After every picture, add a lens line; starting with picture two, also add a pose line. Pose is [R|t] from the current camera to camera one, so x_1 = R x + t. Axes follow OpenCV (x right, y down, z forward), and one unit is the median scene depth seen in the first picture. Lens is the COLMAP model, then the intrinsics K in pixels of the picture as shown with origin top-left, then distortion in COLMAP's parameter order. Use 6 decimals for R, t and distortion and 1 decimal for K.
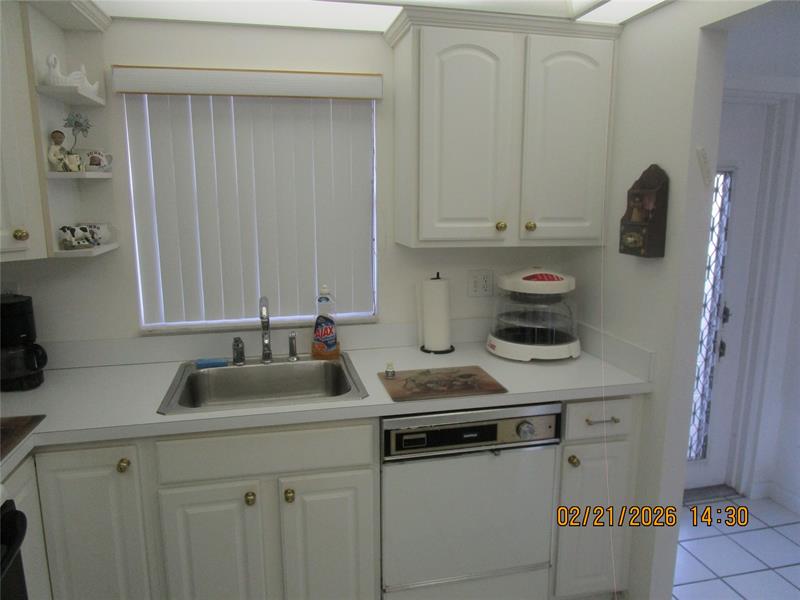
lens RADIAL K [[574.8, 0, 401.4], [0, 574.8, 299.5], [0, 0, 1]] dist [-0.028699, 0.007703]
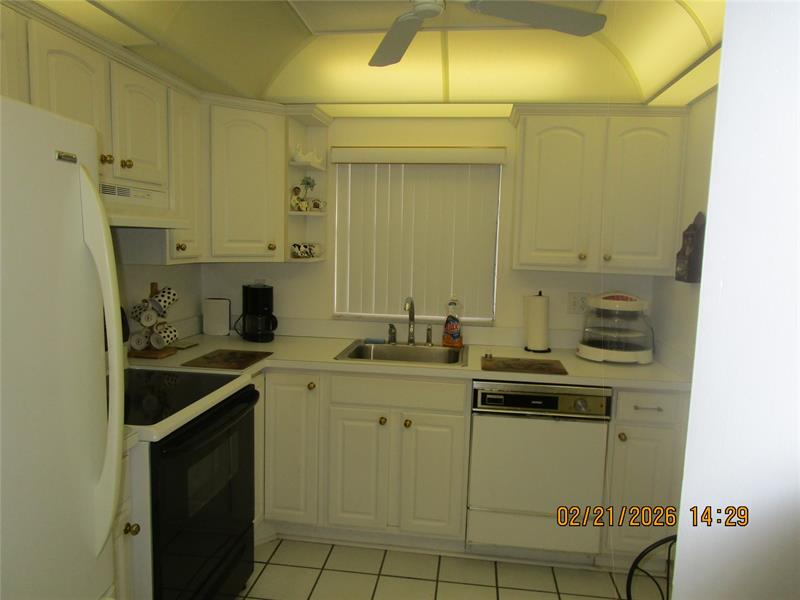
lens RADIAL K [[574.8, 0, 399.5], [0, 574.8, 301.3], [0, 0, 1]] dist [-0.028699, 0.007703]
pose [[0.936736, 0.064693, -0.344006, 0.252999], [-0.090535, 0.994109, -0.059580, 0.099578], [0.338125, 0.086955, 0.937075, -0.407324]]
